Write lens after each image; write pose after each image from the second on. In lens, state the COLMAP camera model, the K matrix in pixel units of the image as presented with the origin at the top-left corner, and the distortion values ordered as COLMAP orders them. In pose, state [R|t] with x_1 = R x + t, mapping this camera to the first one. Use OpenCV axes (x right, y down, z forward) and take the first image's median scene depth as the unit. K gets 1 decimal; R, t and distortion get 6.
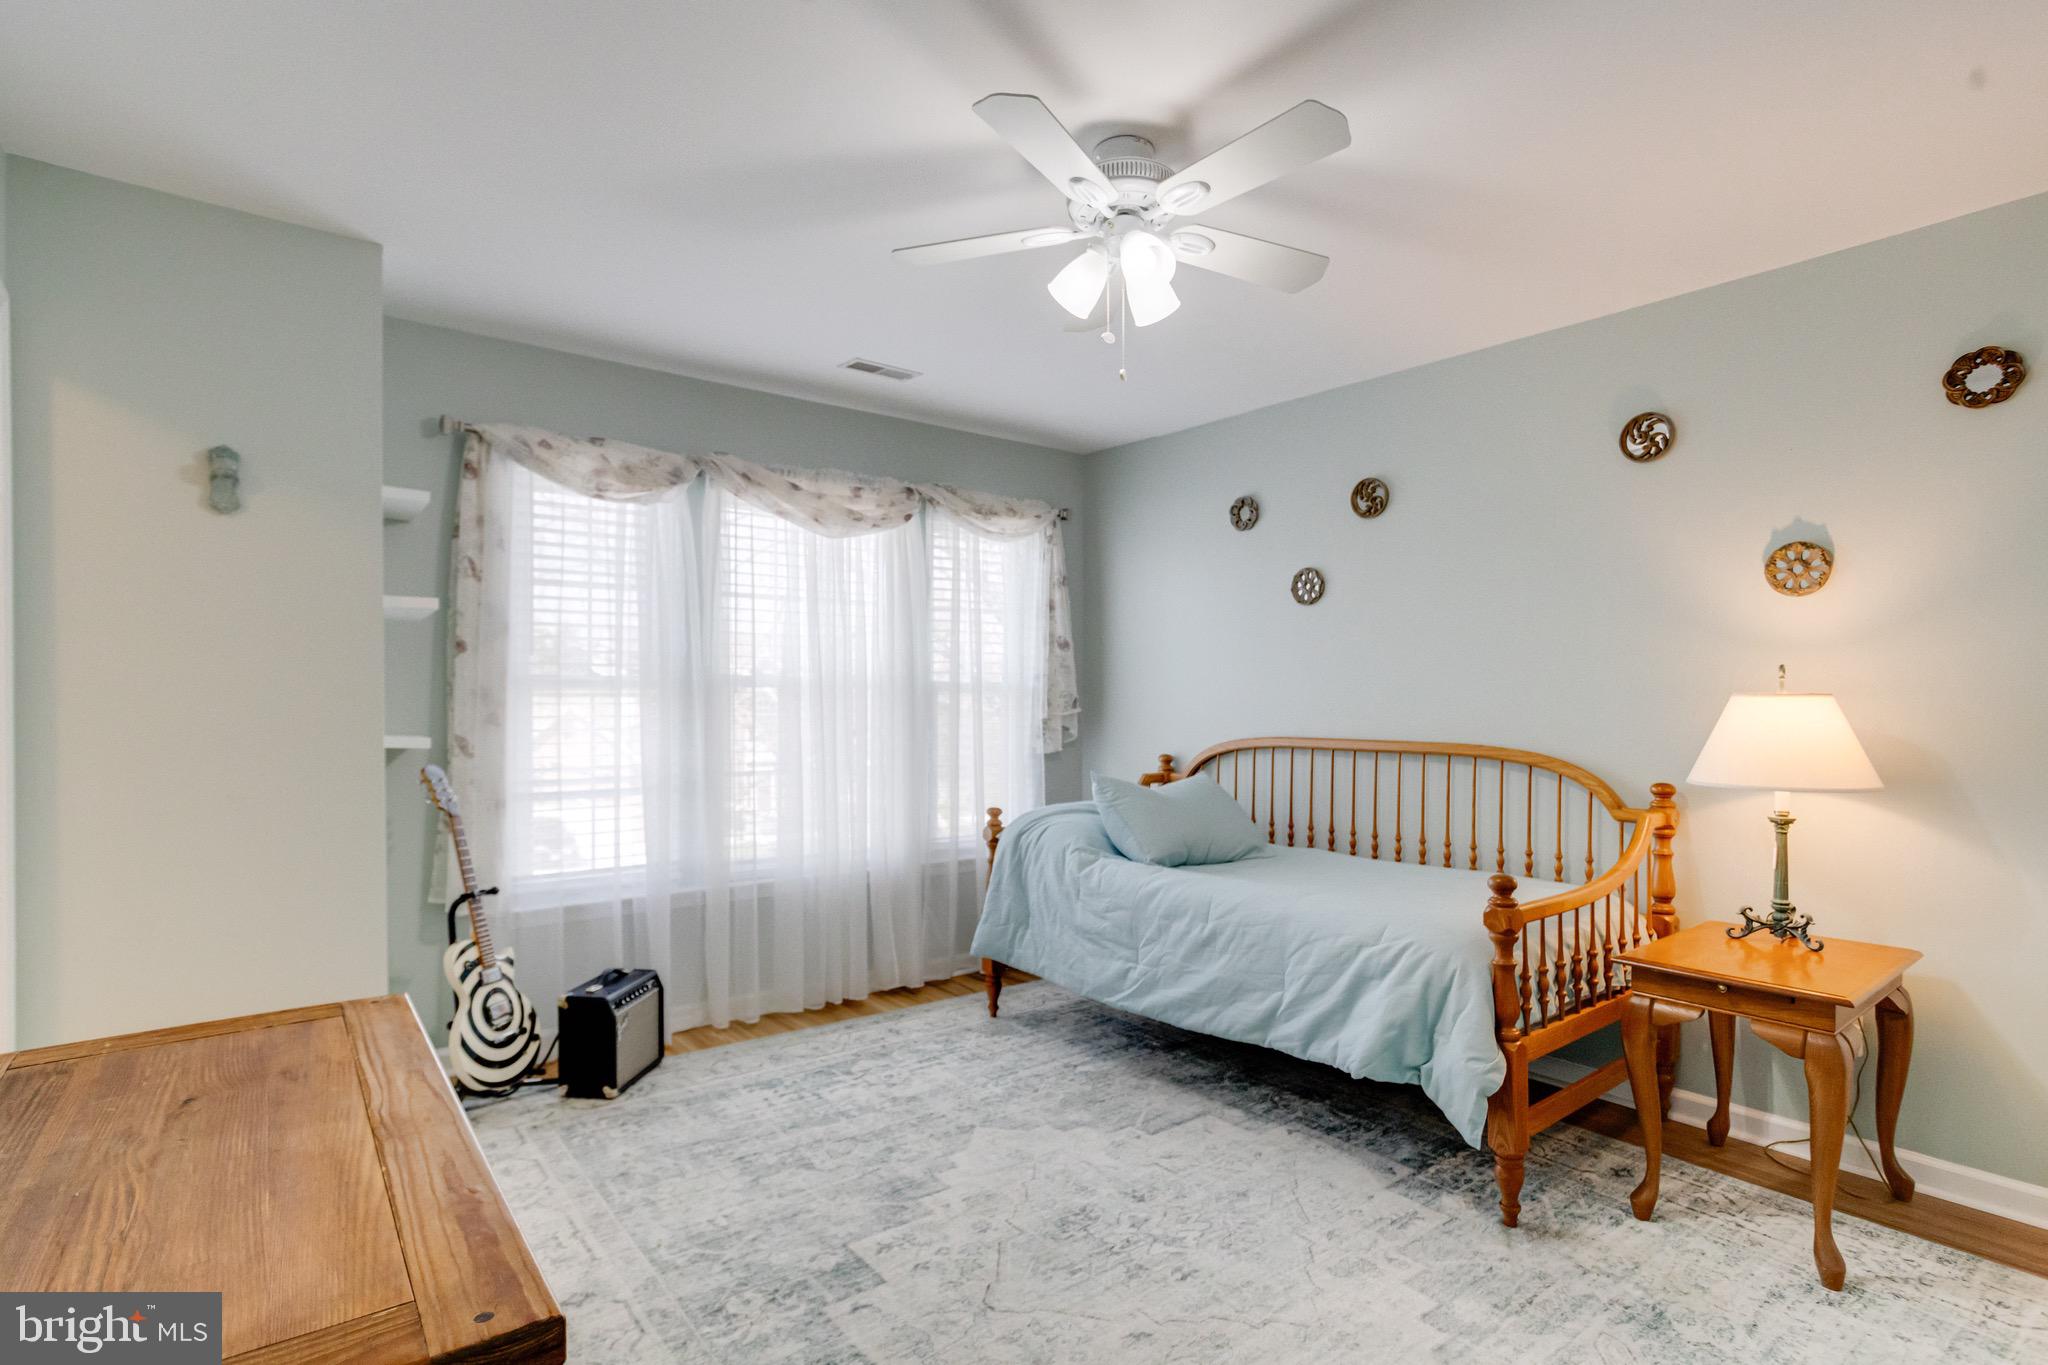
lens RADIAL K [[1022.2, 0, 1026.0], [0, 1022.2, 698.4], [0, 0, 1]] dist [-0.036572, 0.018431]
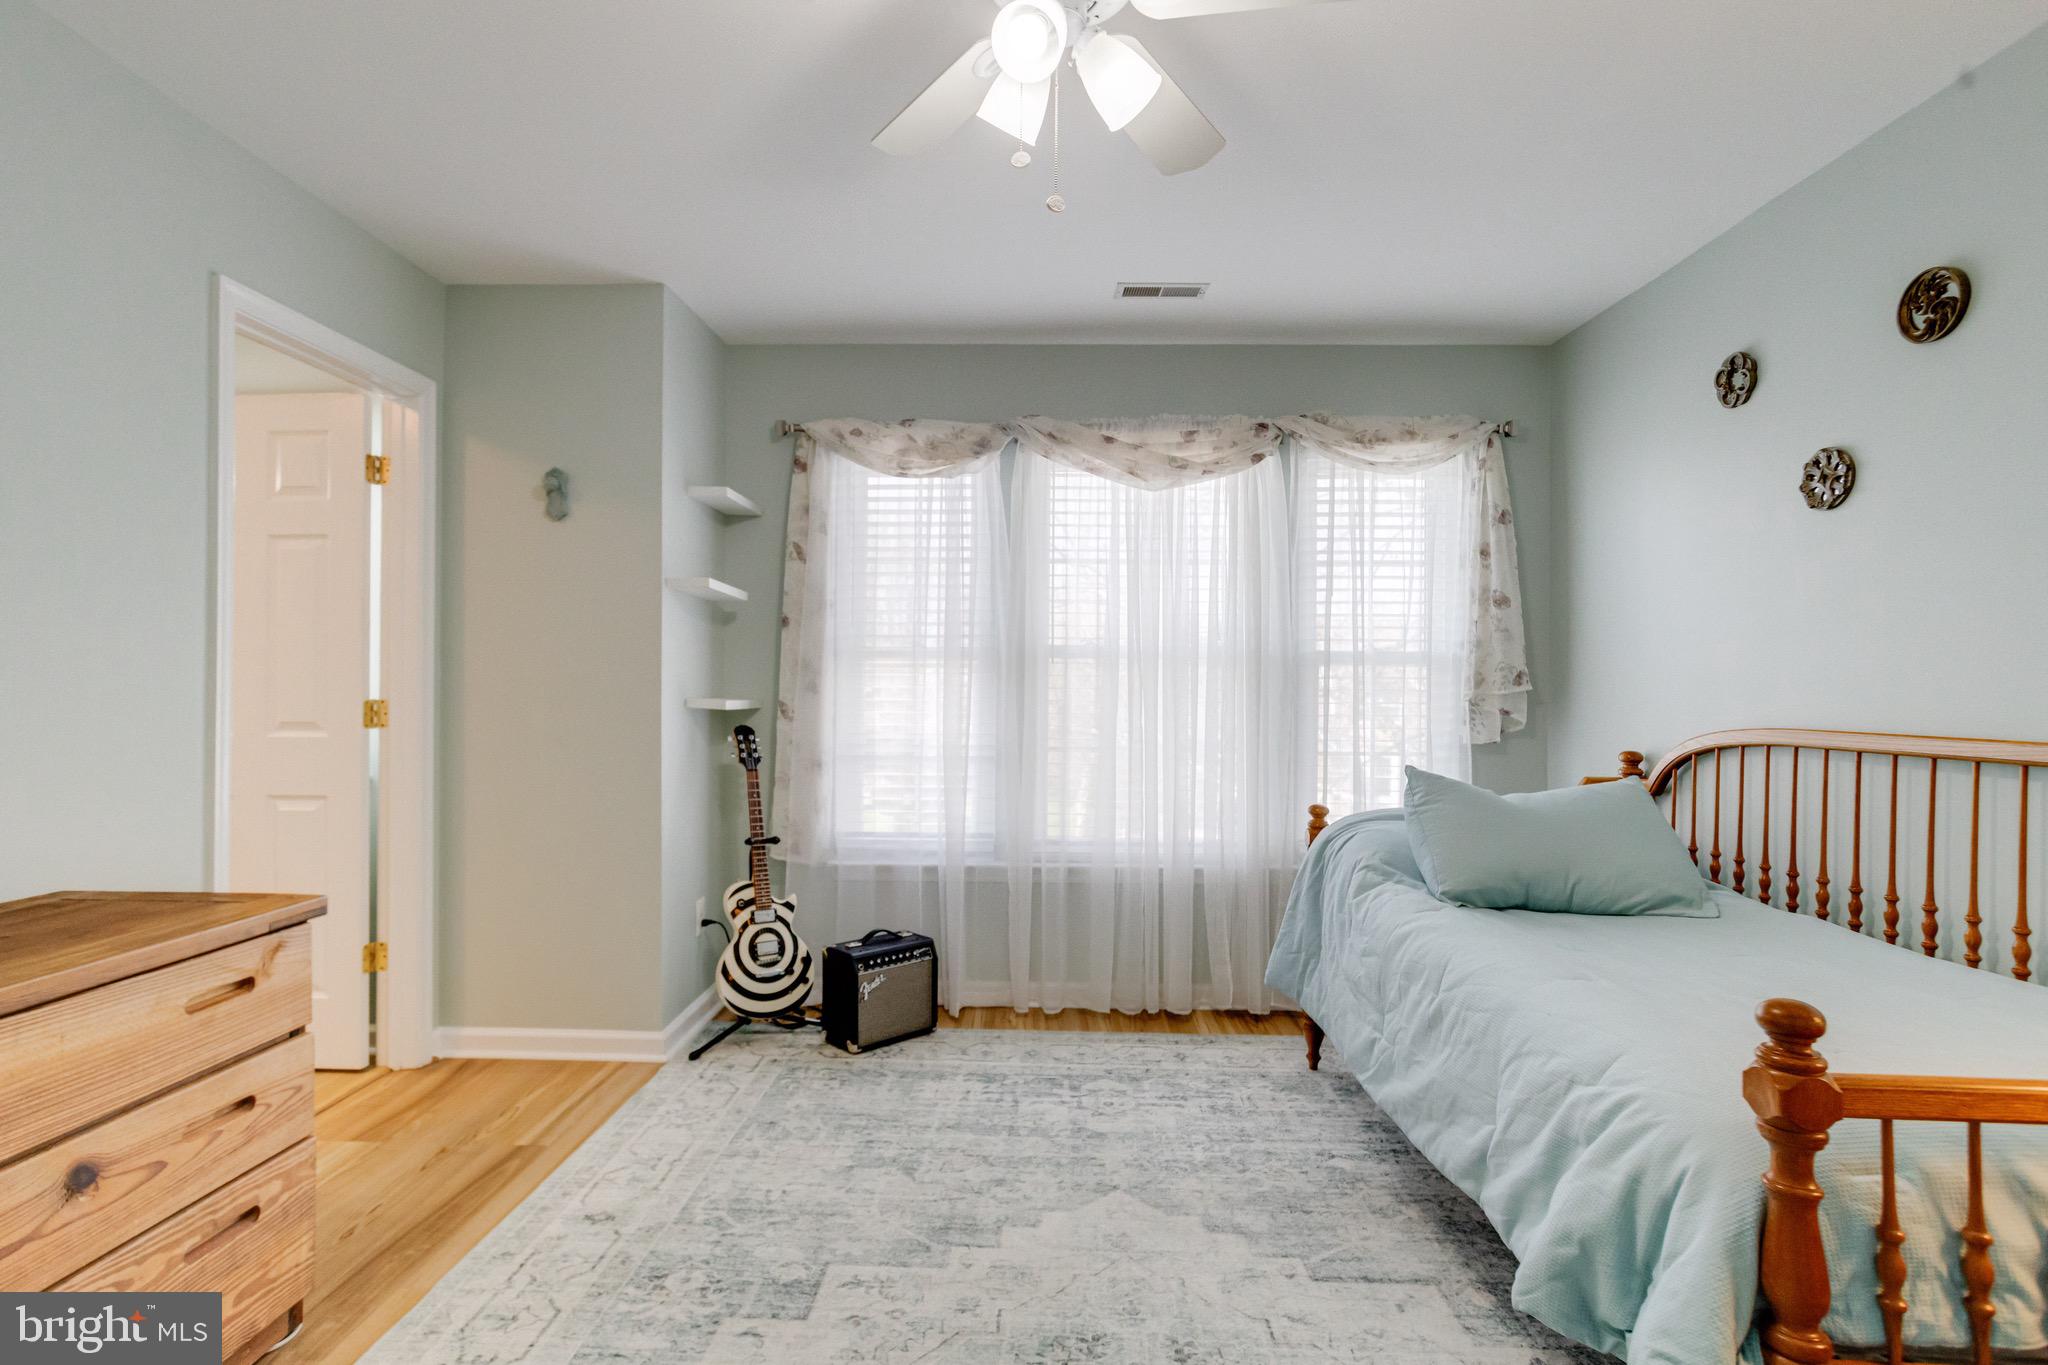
lens RADIAL K [[1022.2, 0, 974.6], [0, 1022.2, 679.0], [0, 0, 1]] dist [-0.036572, 0.018431]
pose [[0.760278, -0.000377, -0.649598, 0.313655], [-0.006135, 0.999951, -0.007761, 0.018233], [0.649569, 0.009885, 0.760238, 0.250317]]
